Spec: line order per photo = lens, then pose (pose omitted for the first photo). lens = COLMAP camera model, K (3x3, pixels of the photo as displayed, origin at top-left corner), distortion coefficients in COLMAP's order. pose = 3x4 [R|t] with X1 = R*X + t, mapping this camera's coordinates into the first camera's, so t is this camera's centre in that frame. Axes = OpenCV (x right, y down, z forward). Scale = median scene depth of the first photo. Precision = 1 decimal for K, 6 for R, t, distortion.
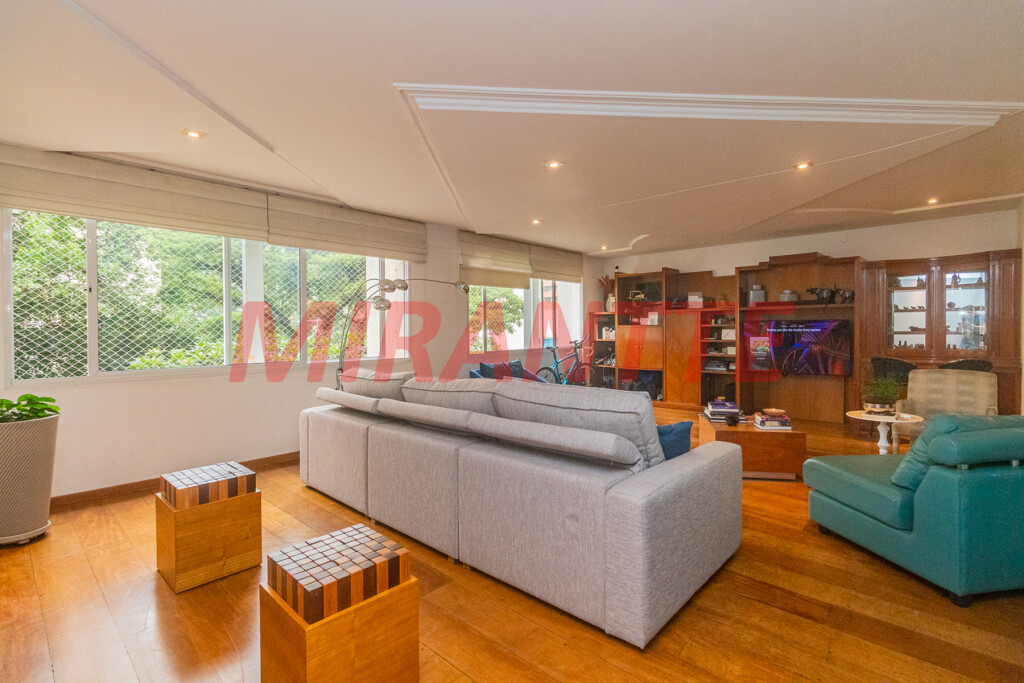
lens RADIAL K [[476.0, 0, 524.2], [0, 476.0, 328.4], [0, 0, 1]] dist [0.002051, 0.000147]
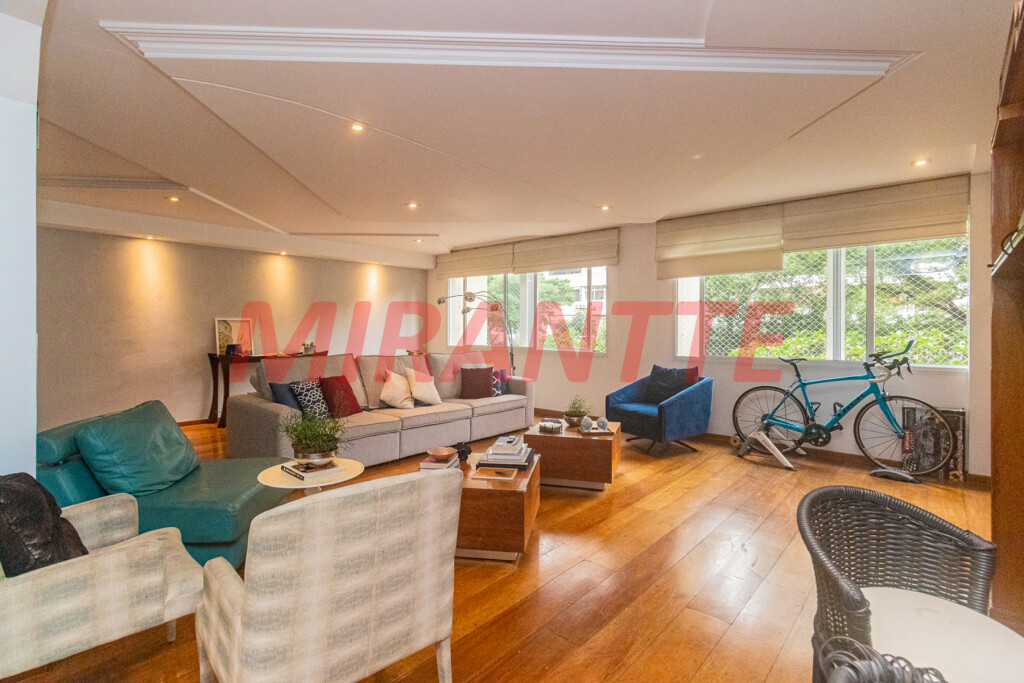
lens RADIAL K [[476.0, 0, 524.2], [0, 476.0, 328.4], [0, 0, 1]] dist [0.002051, 0.000147]
pose [[0.022181, 0.011662, -0.999686, 0.864357], [-0.001770, 0.999931, 0.011626, -0.006741], [0.999752, 0.001511, 0.022200, 0.776058]]
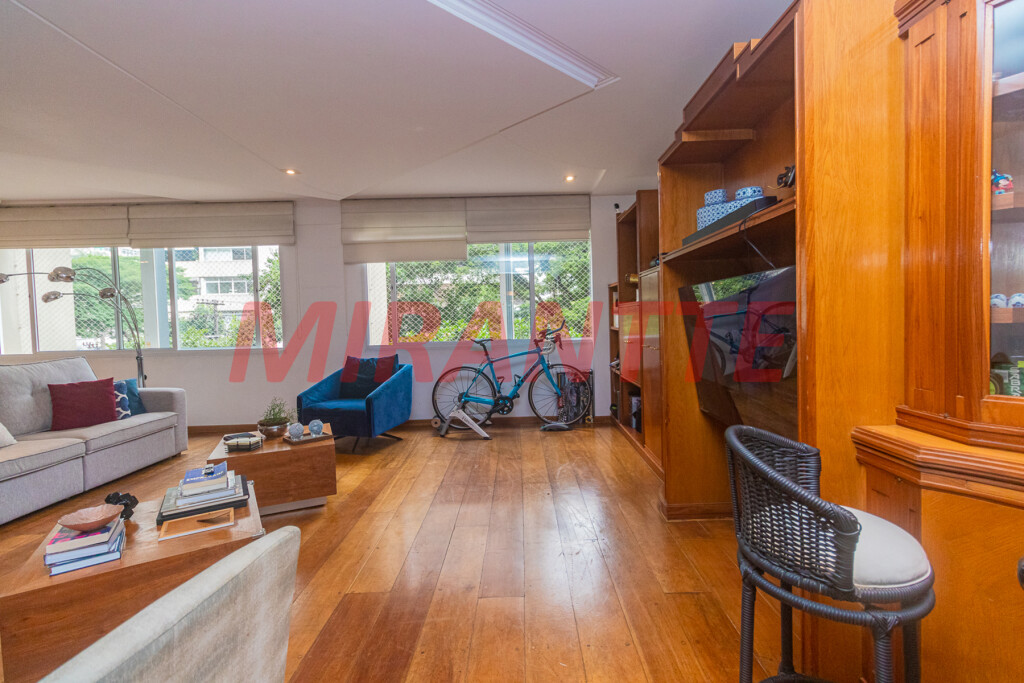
lens RADIAL K [[470.1, 0, 519.2], [0, 470.1, 336.5], [0, 0, 1]] dist [0.001019, -0.000078]
pose [[0.676039, 0.019167, -0.736617, 0.767193], [0.021909, 0.998697, 0.046094, 0.007363], [0.736540, -0.047300, 0.674738, 0.706574]]
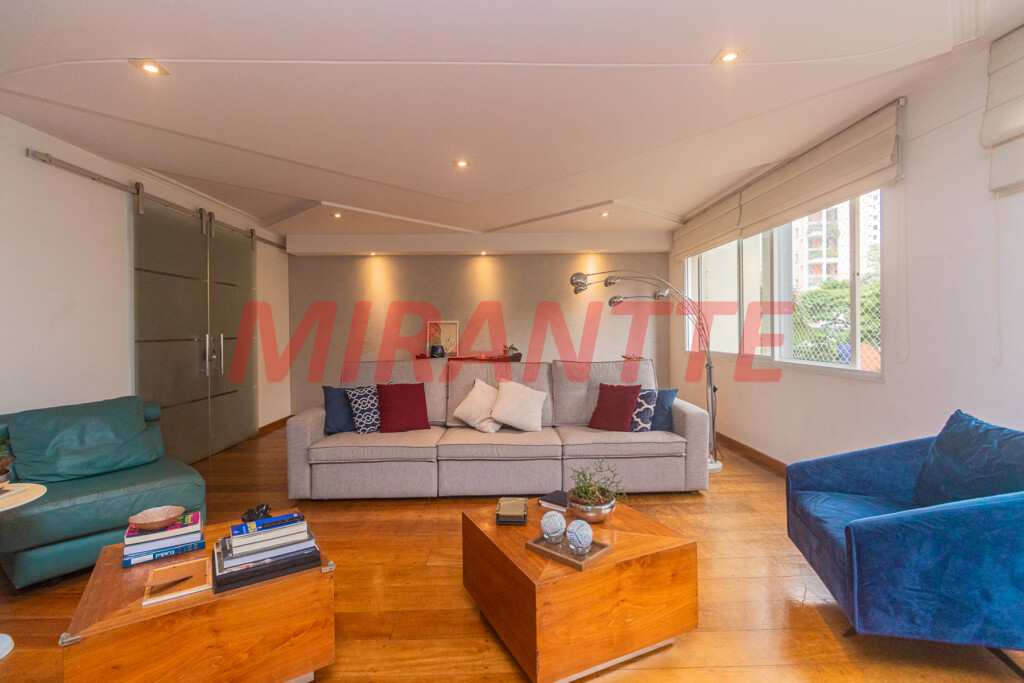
lens RADIAL K [[478.8, 0, 513.2], [0, 478.8, 332.5], [0, 0, 1]] dist [-0.000443, -0.000133]
pose [[-0.724059, 0.019551, -0.689460, 0.423762], [0.019042, 0.999784, 0.008353, 0.005963], [0.689475, -0.007081, -0.724275, 1.095435]]
